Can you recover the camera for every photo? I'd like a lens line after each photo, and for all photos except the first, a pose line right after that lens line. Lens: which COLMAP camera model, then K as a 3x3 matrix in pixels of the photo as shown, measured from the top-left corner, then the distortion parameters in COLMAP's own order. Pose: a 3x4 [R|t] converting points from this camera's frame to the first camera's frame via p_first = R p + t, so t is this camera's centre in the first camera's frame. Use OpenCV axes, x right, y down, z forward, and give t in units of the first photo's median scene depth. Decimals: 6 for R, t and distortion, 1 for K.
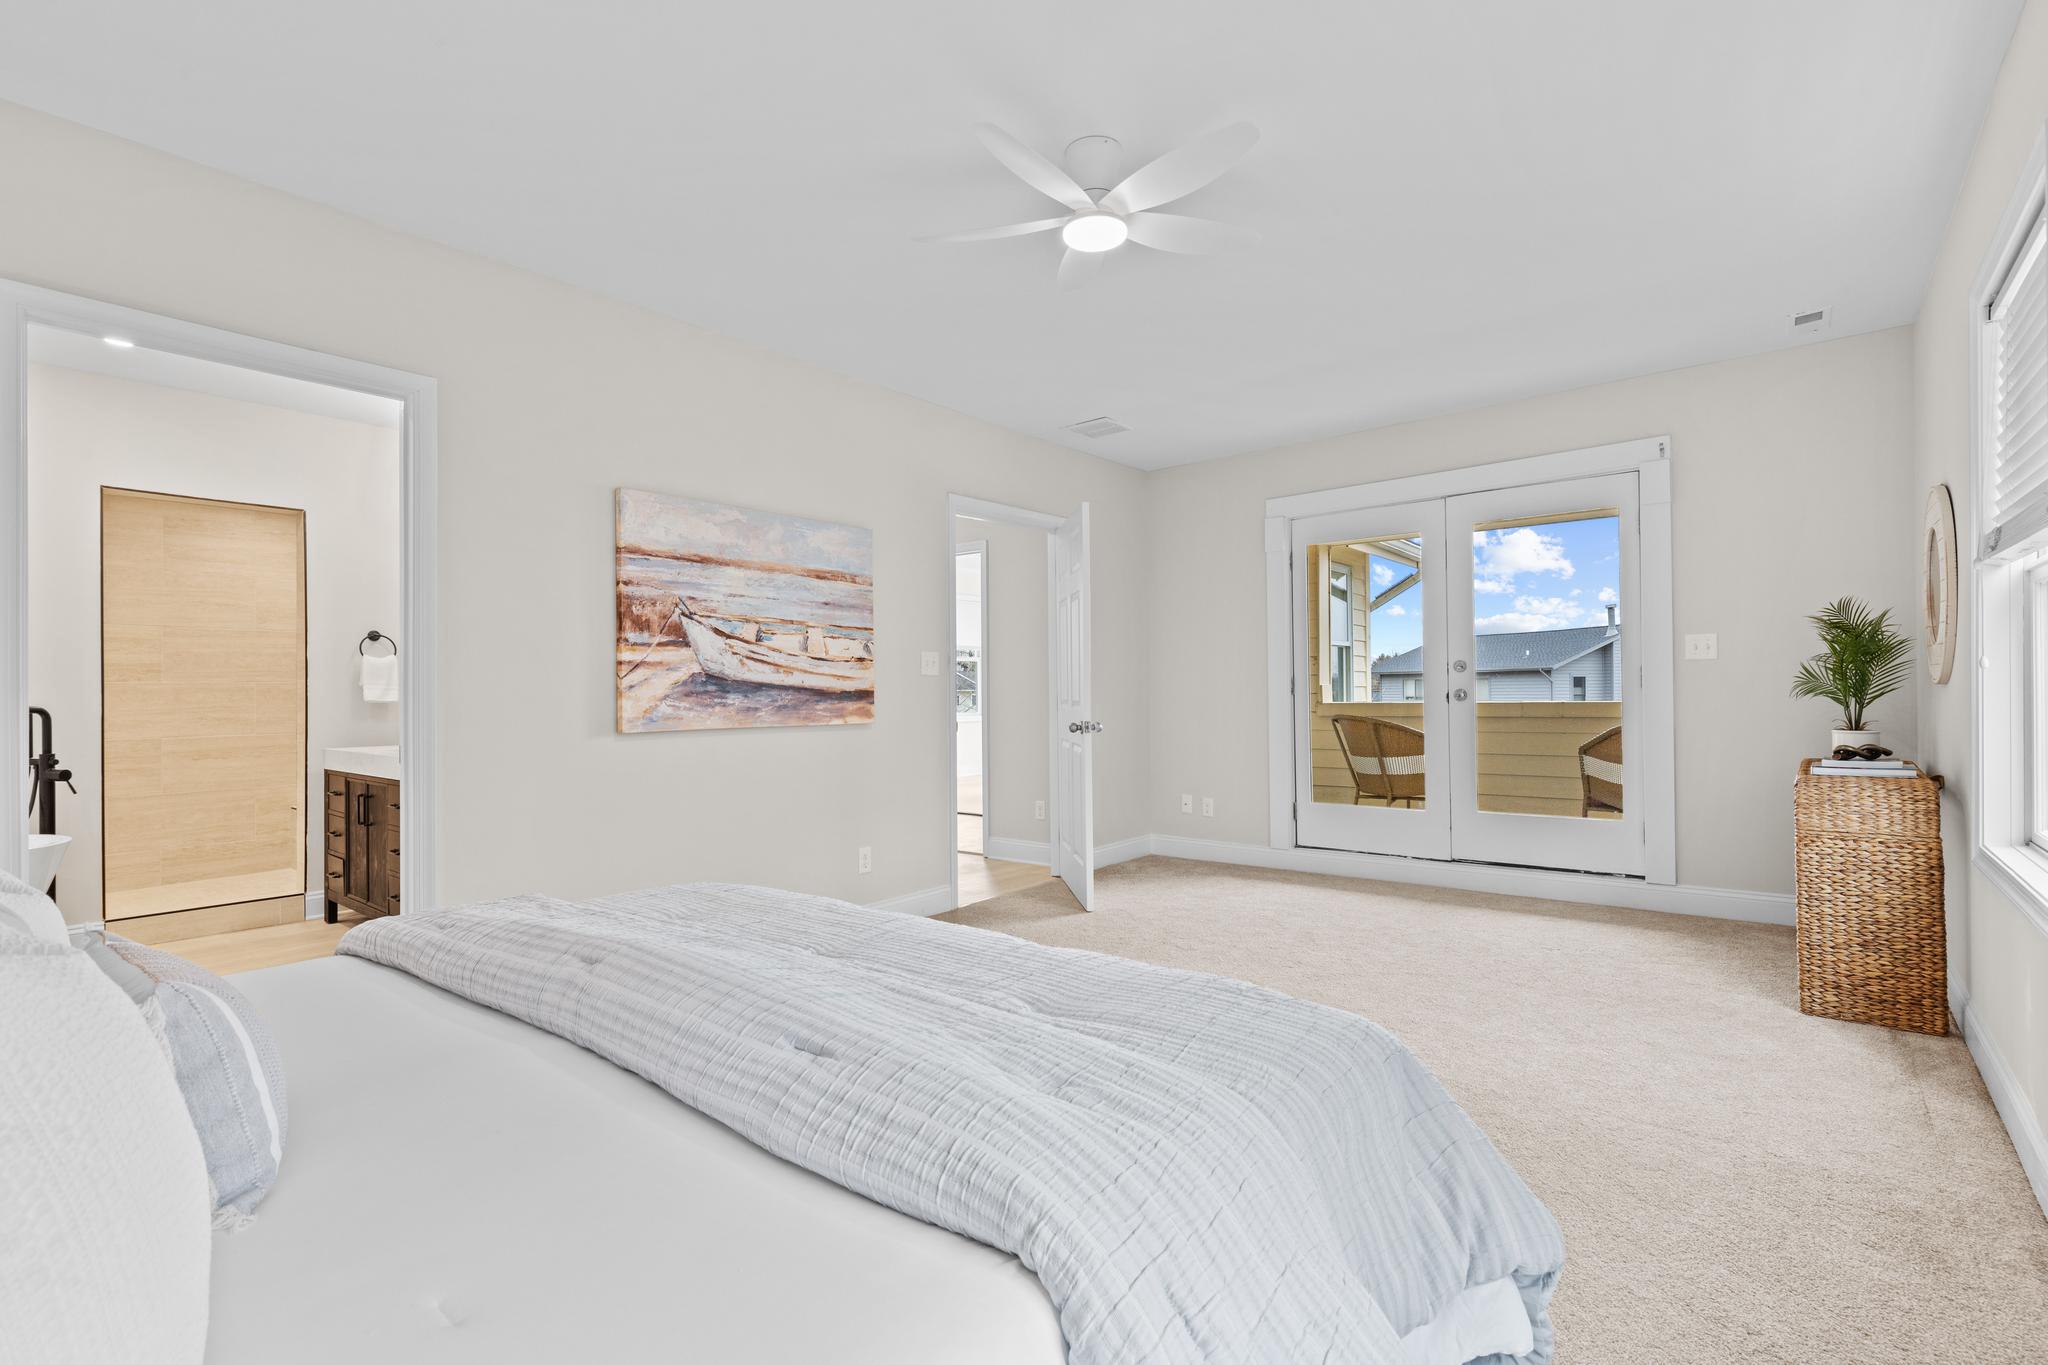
lens RADIAL K [[938.7, 0, 1028.6], [0, 938.7, 684.4], [0, 0, 1]] dist [0.004046, 0.000246]
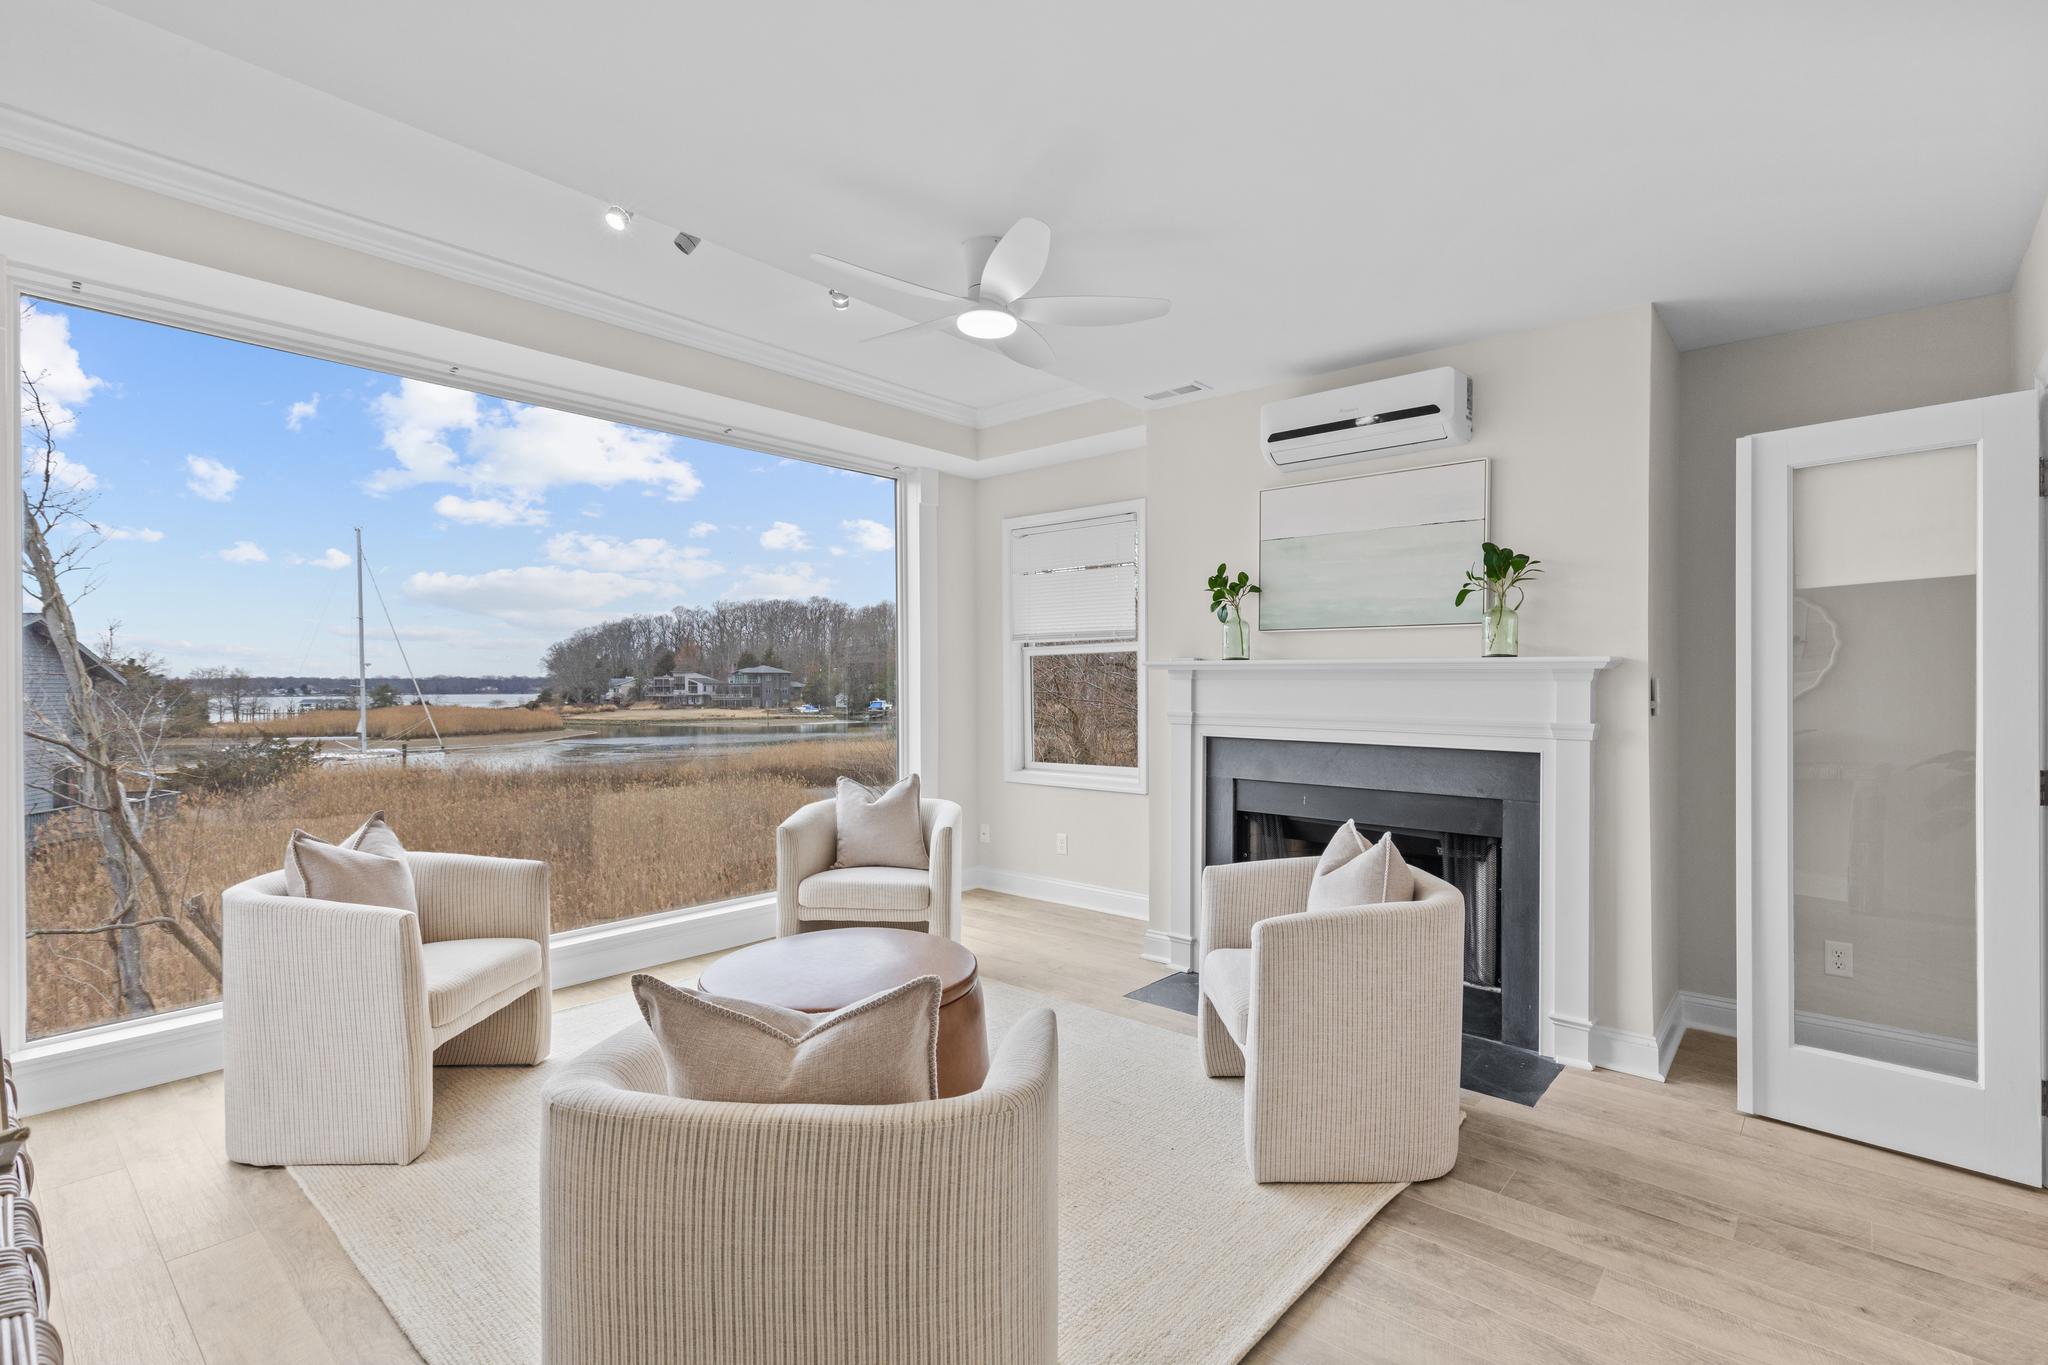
lens RADIAL K [[938.7, 0, 1021.9], [0, 938.7, 686.2], [0, 0, 1]] dist [0.004046, 0.000246]
pose [[0.472520, 0.010406, 0.881258, 0.203426], [-0.010127, 0.999928, -0.006378, -0.012417], [-0.881262, -0.005911, 0.472592, 0.554078]]
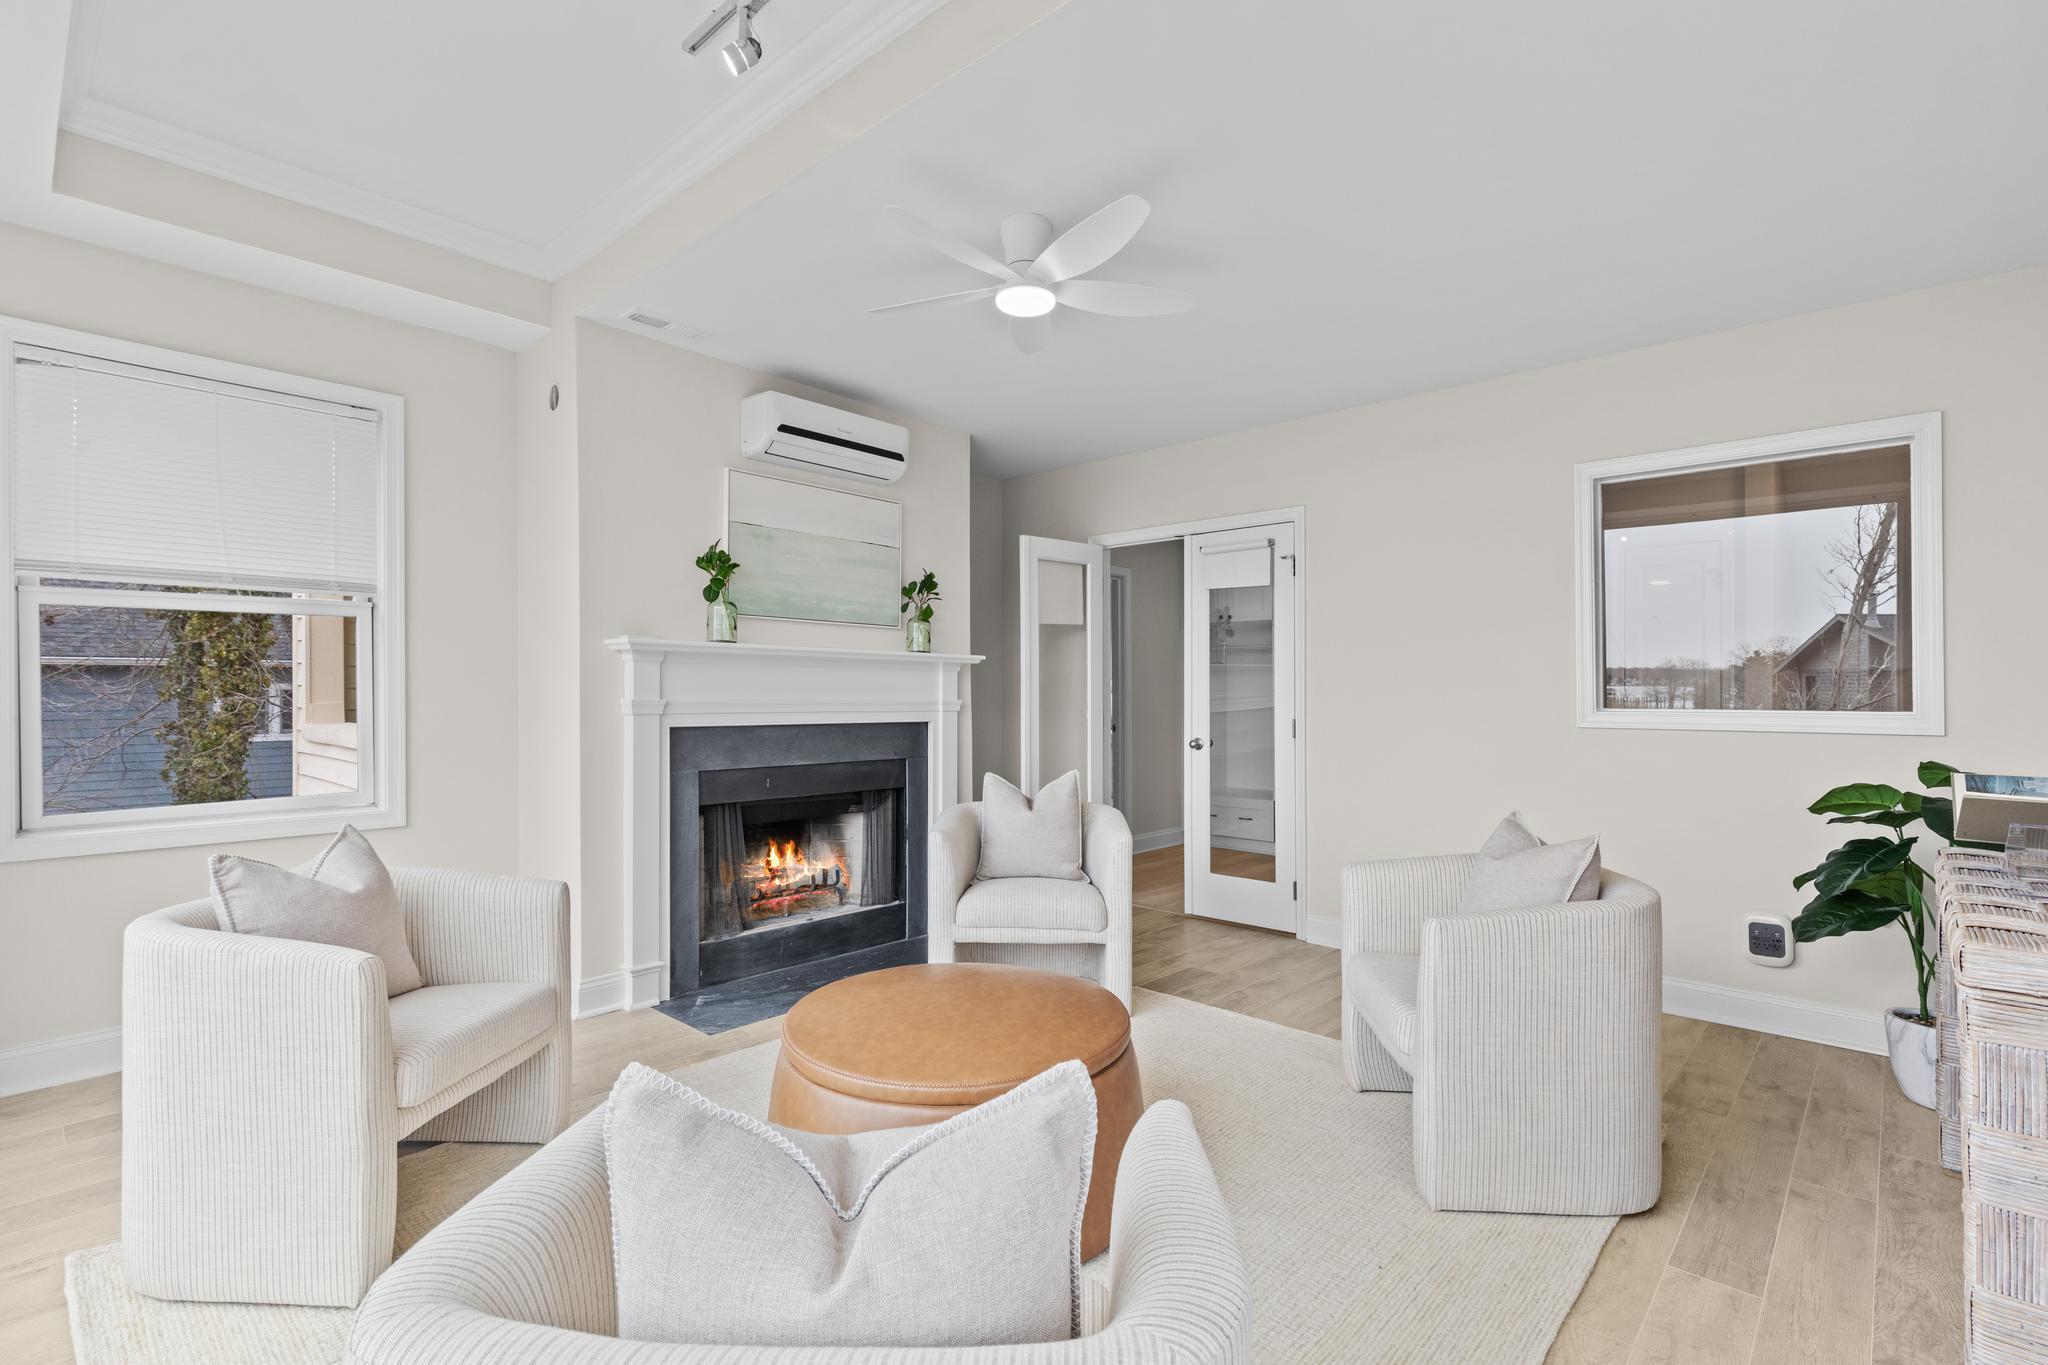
lens RADIAL K [[938.7, 0, 1020.5], [0, 938.7, 685.8], [0, 0, 1]] dist [0.004046, 0.000246]
pose [[-0.871212, 0.006221, 0.490867, 0.333325], [0.001387, 0.999947, -0.010210, -0.004579], [-0.490905, -0.008214, -0.871175, 1.015913]]
